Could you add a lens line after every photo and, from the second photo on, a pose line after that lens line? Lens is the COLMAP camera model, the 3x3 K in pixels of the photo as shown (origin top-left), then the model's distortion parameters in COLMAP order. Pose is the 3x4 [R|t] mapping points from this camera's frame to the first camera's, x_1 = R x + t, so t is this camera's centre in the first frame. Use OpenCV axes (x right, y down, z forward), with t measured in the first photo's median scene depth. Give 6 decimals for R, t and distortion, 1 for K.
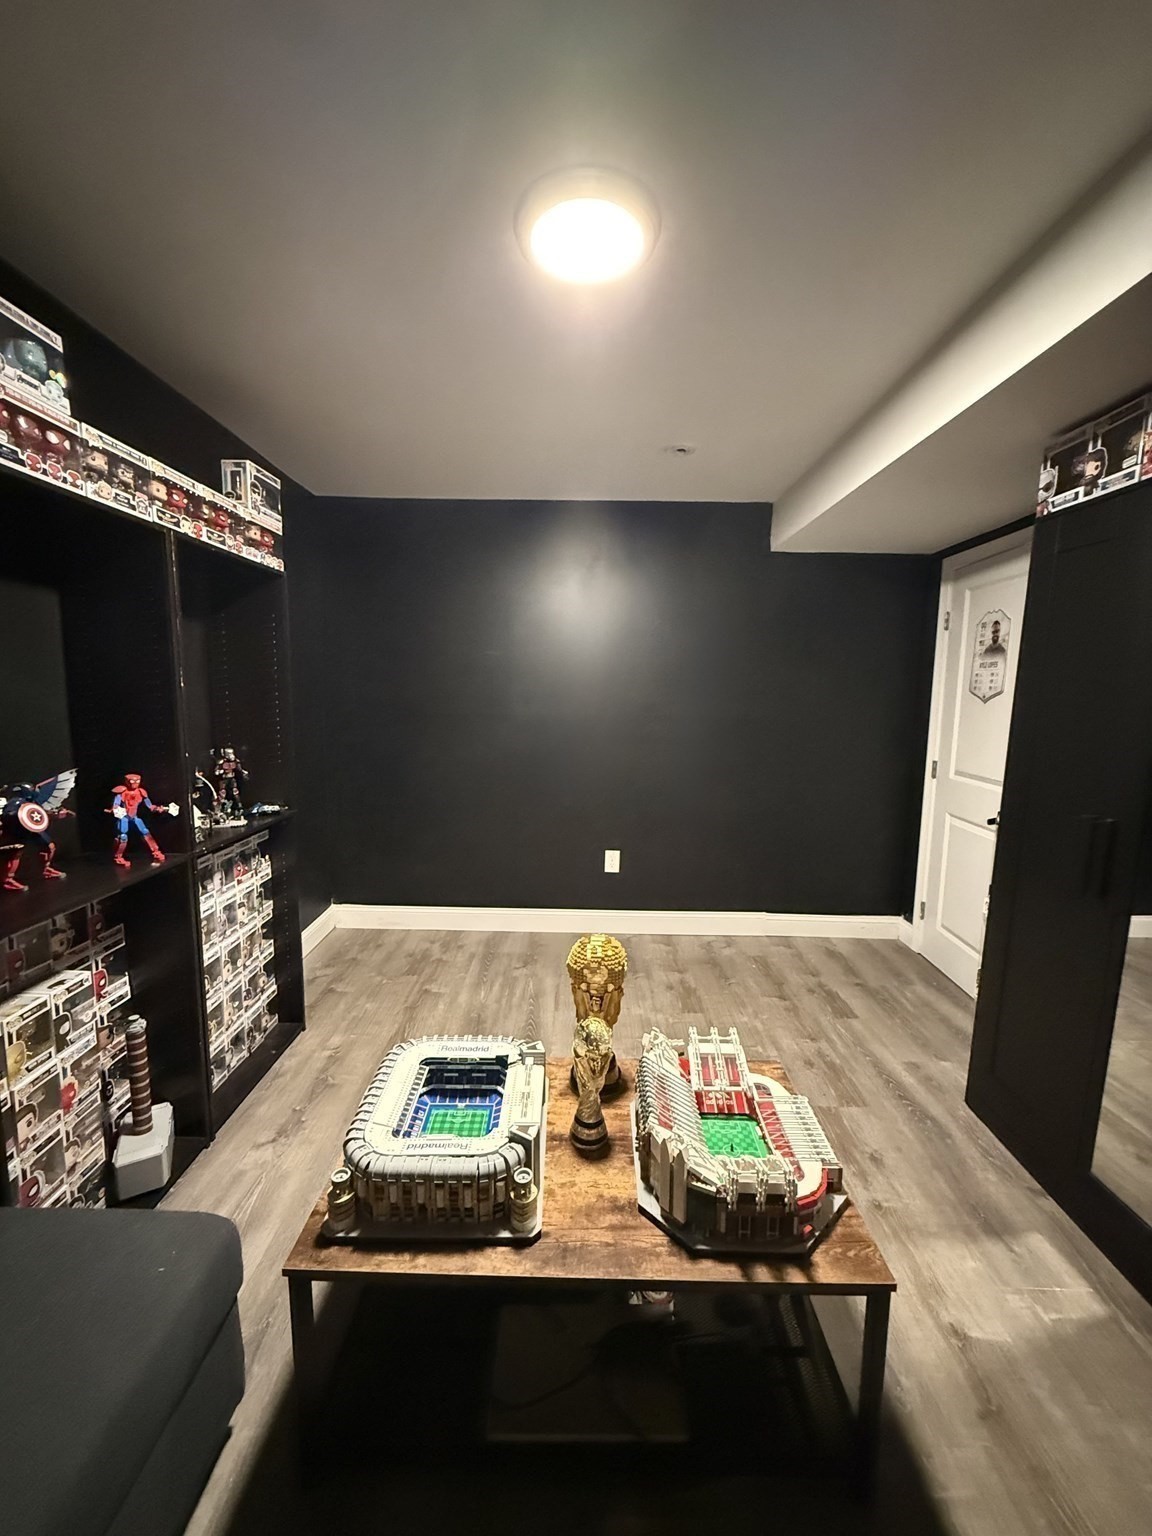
lens RADIAL K [[611.2, 0, 575.4], [0, 611.2, 768.3], [0, 0, 1]] dist [-0.001602, -0.000096]
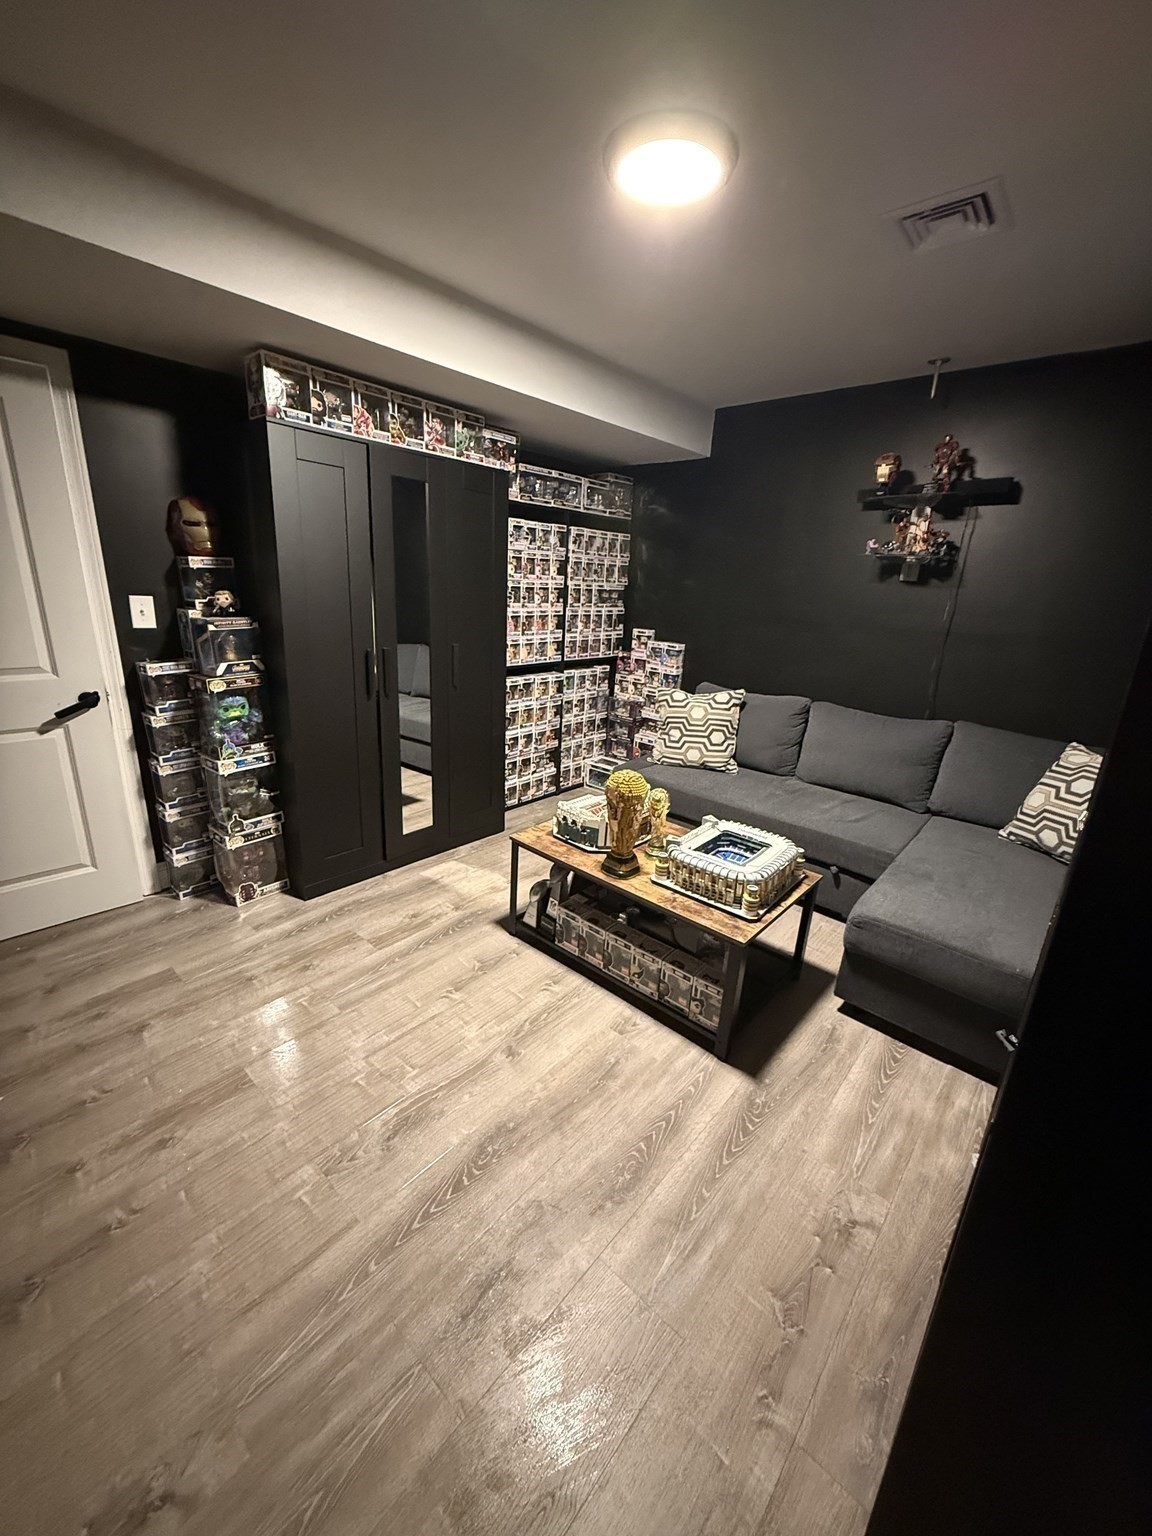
lens RADIAL K [[611.2, 0, 568.8], [0, 611.2, 765.7], [0, 0, 1]] dist [-0.001602, -0.000096]
pose [[-0.747631, -0.241494, 0.618651, -0.627325], [0.027910, 0.919294, 0.392580, -0.254560], [-0.663528, 0.310772, -0.680552, 1.762964]]
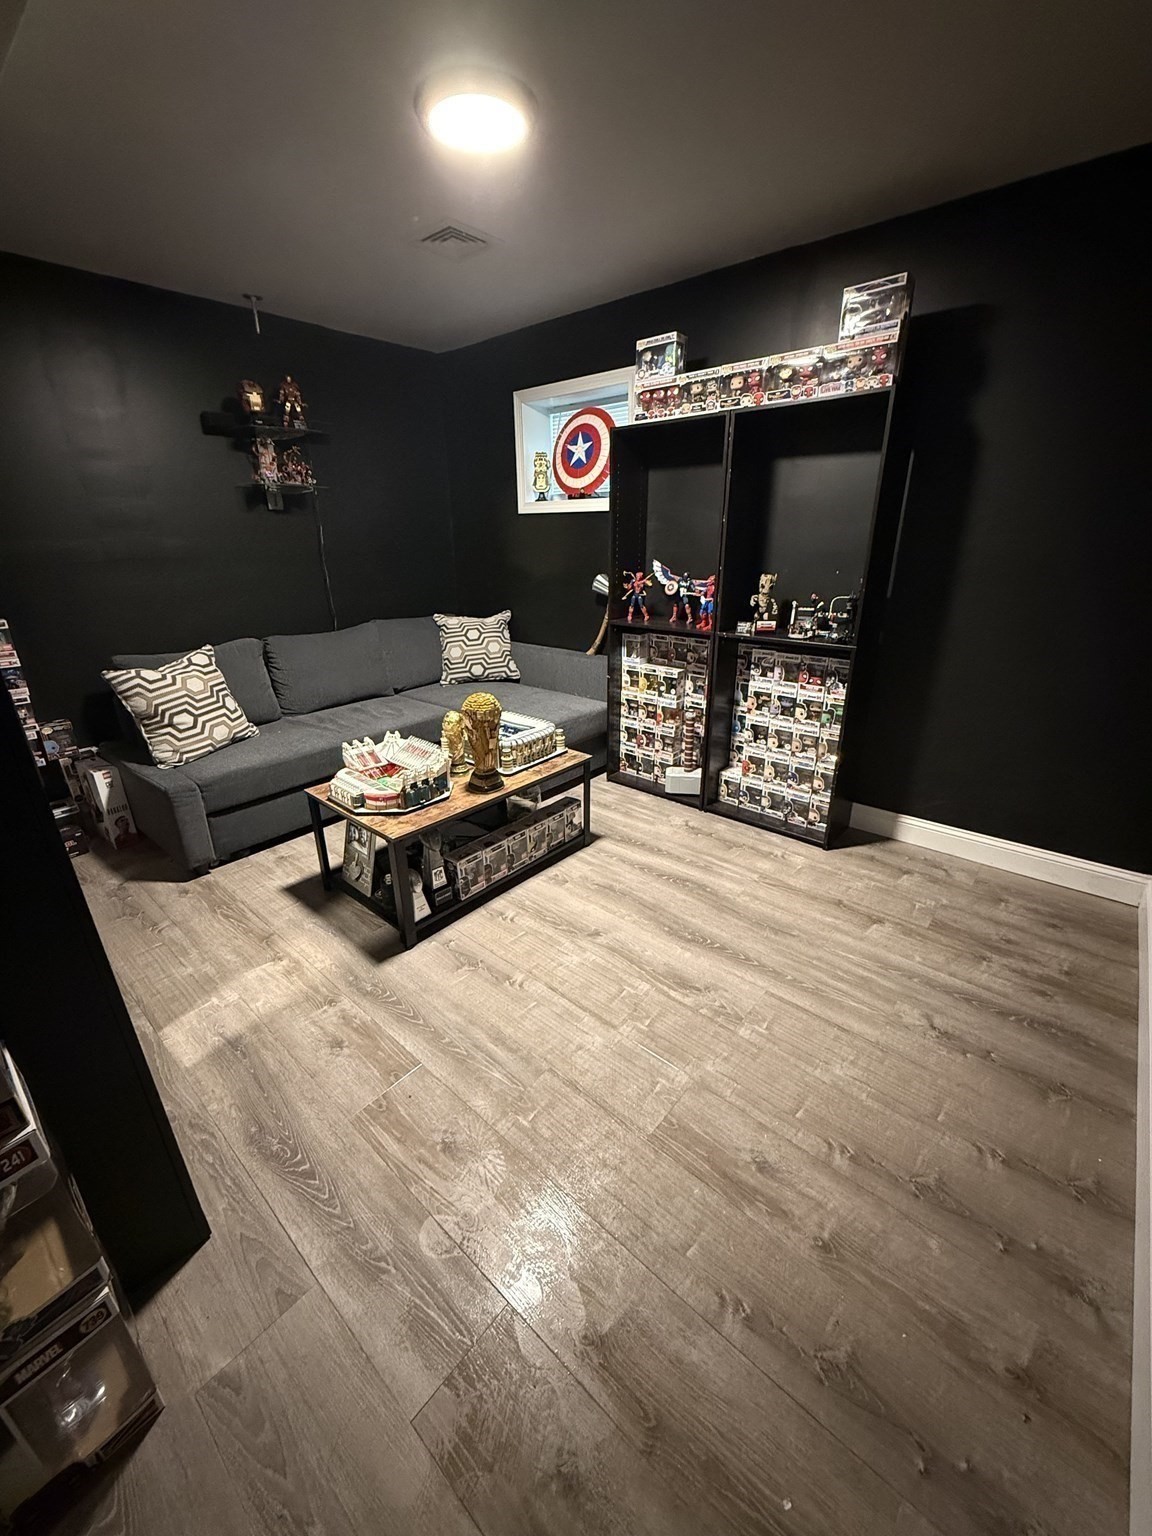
lens RADIAL K [[611.2, 0, 573.4], [0, 611.2, 766.4], [0, 0, 1]] dist [-0.001602, -0.000096]
pose [[-0.649494, 0.273135, -0.709616, 0.879953], [-0.091051, 0.898602, 0.429214, -0.208376], [0.754896, 0.343383, -0.558767, 1.803412]]
